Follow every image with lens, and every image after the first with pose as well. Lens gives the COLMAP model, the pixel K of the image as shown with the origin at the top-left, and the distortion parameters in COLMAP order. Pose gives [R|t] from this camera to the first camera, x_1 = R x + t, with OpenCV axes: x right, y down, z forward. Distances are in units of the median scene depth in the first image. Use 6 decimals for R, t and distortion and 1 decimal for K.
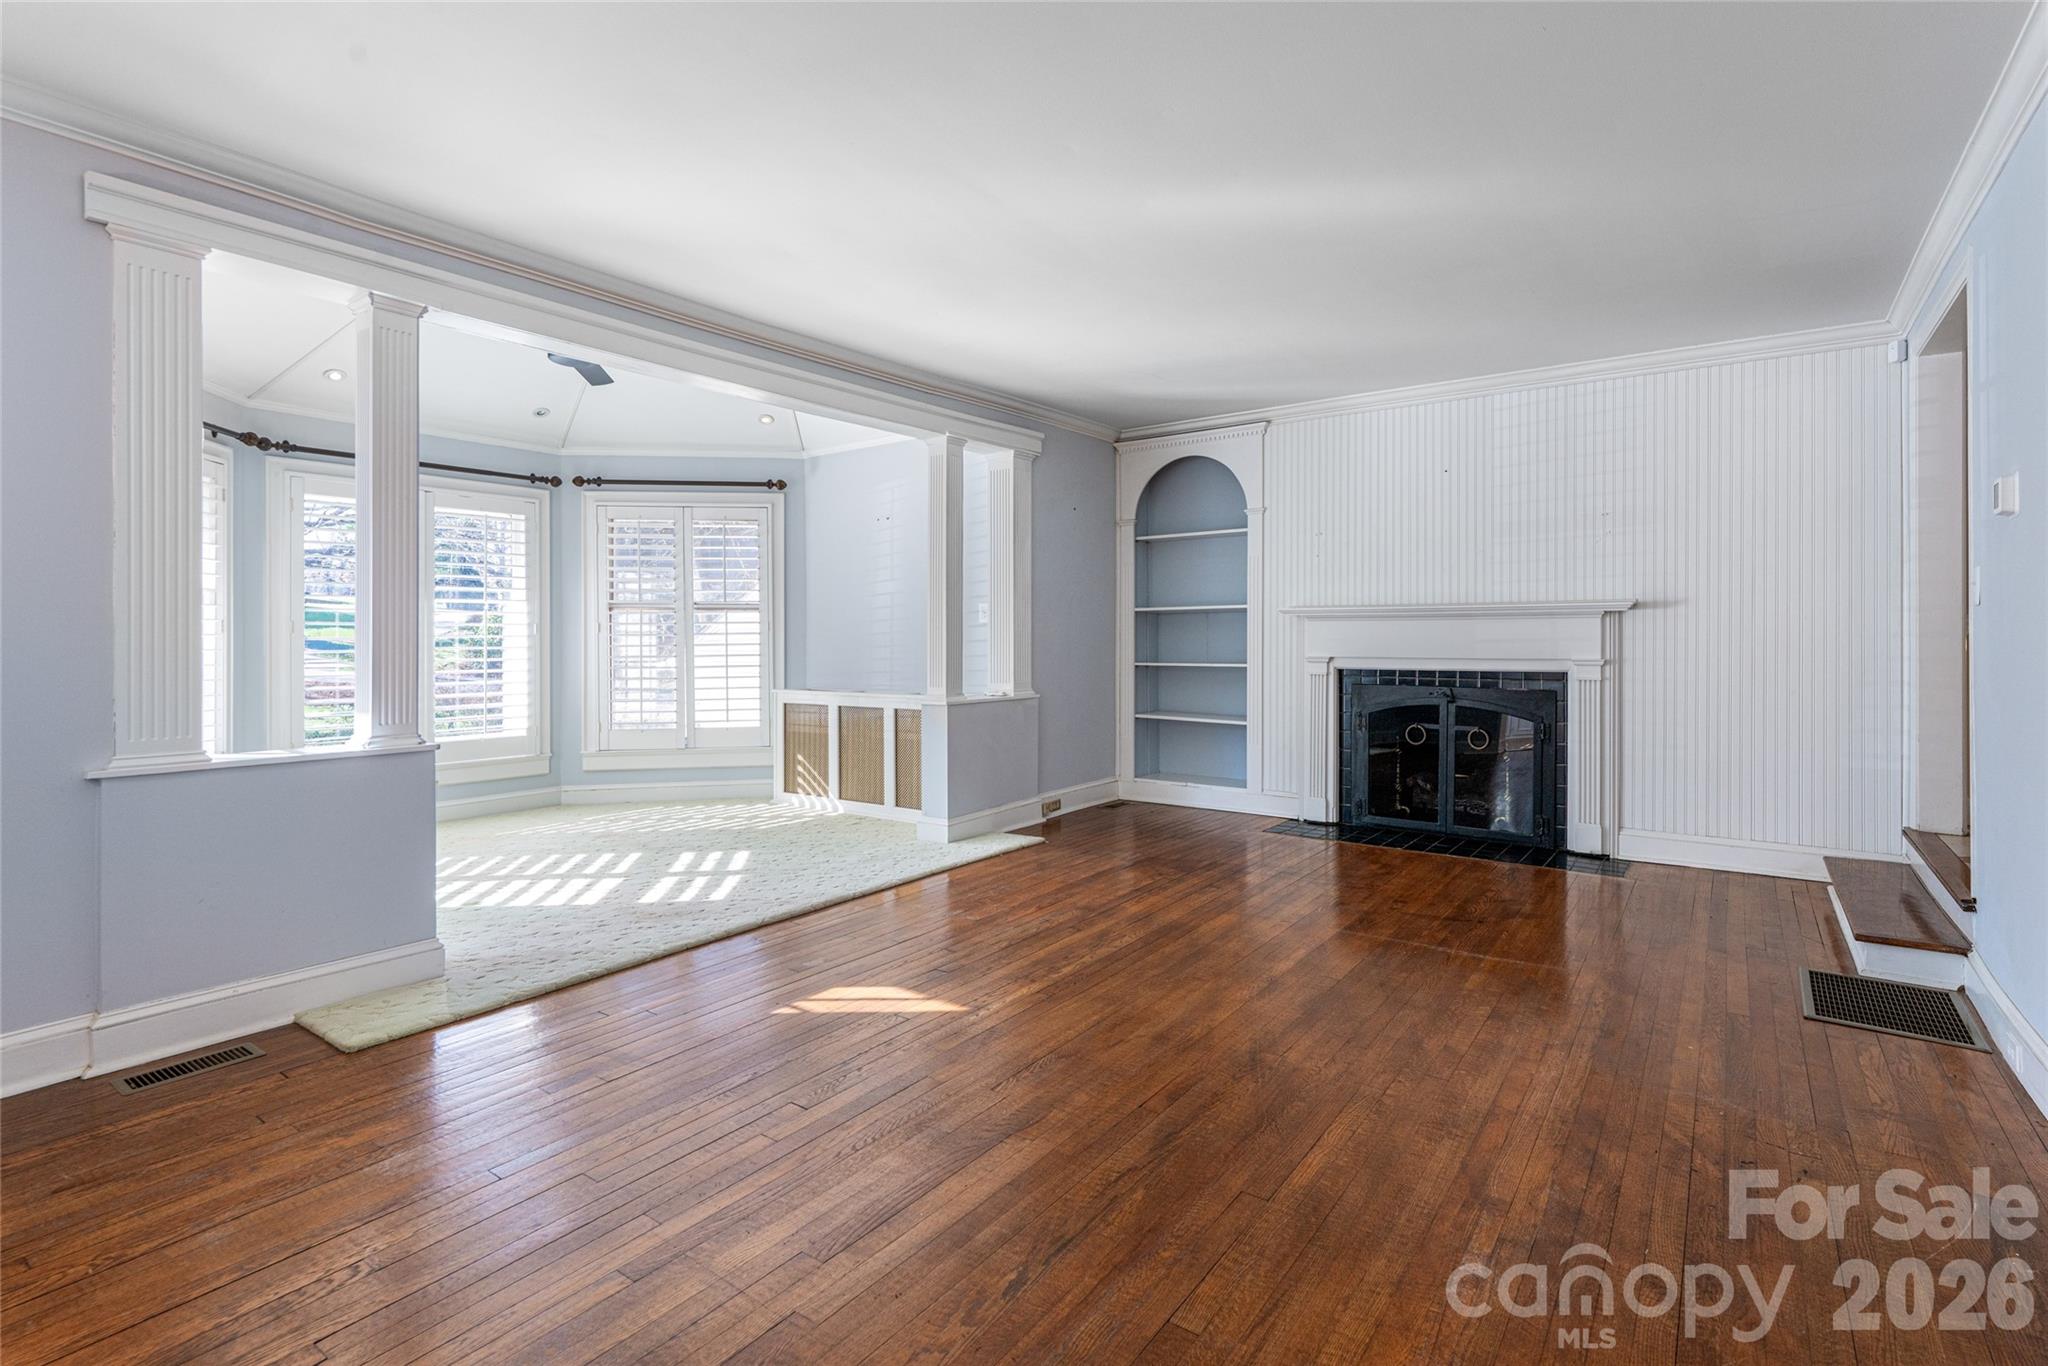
lens RADIAL K [[975.6, 0, 1020.8], [0, 975.6, 652.0], [0, 0, 1]] dist [0.002182, 0.000063]
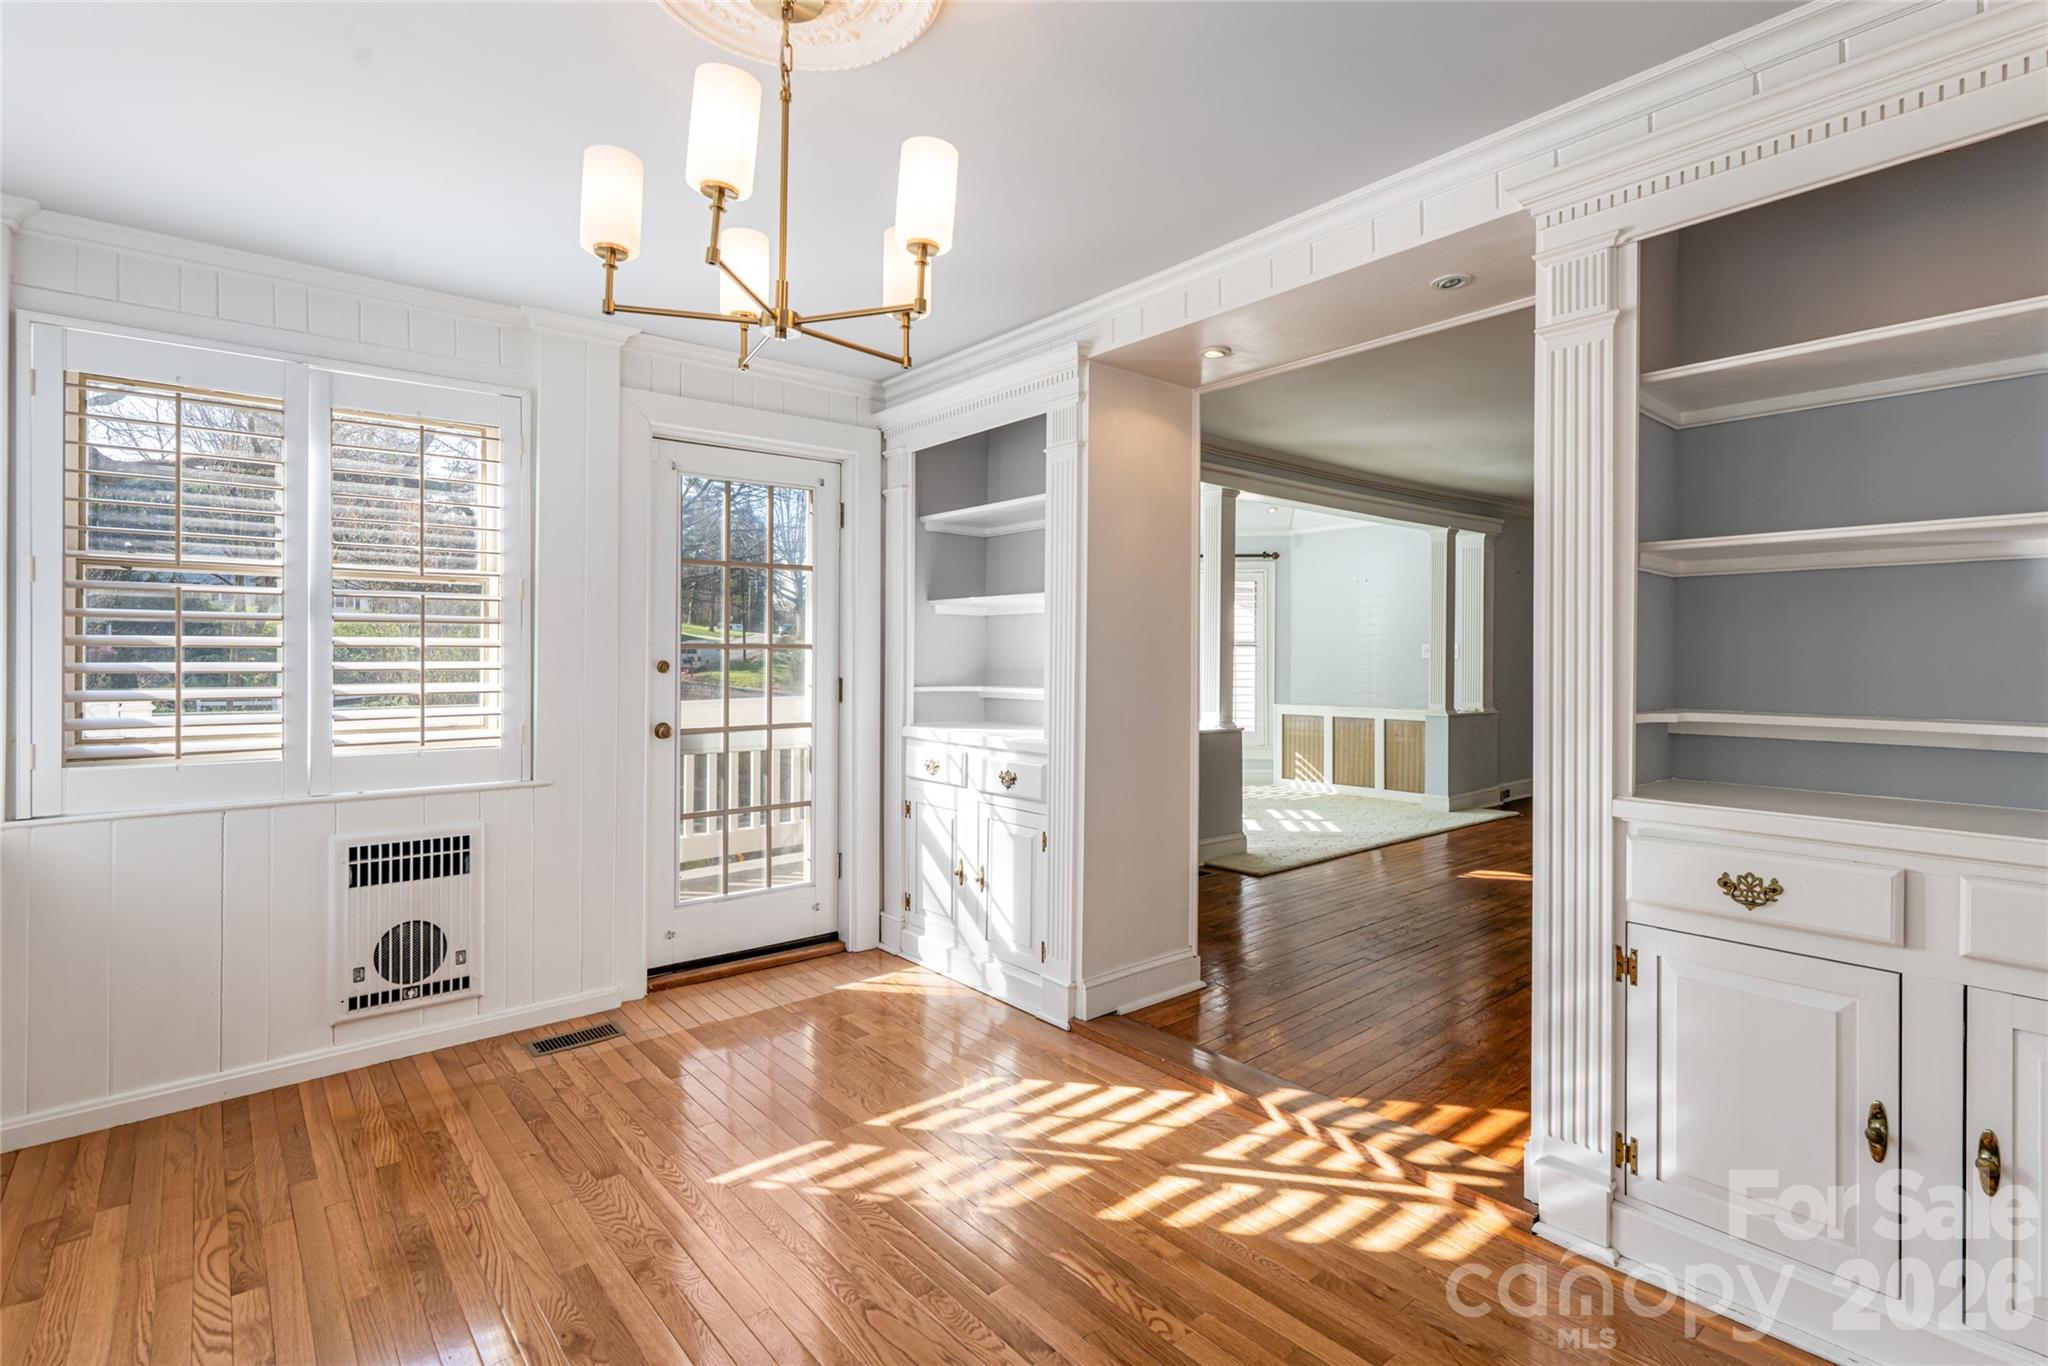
lens RADIAL K [[975.6, 0, 1020.8], [0, 975.6, 652.0], [0, 0, 1]] dist [0.002182, 0.000063]
pose [[0.969627, 0.003358, -0.244564, -0.299037], [-0.008531, 0.999762, -0.020096, -0.004981], [0.244438, 0.021572, 0.969425, -0.492049]]
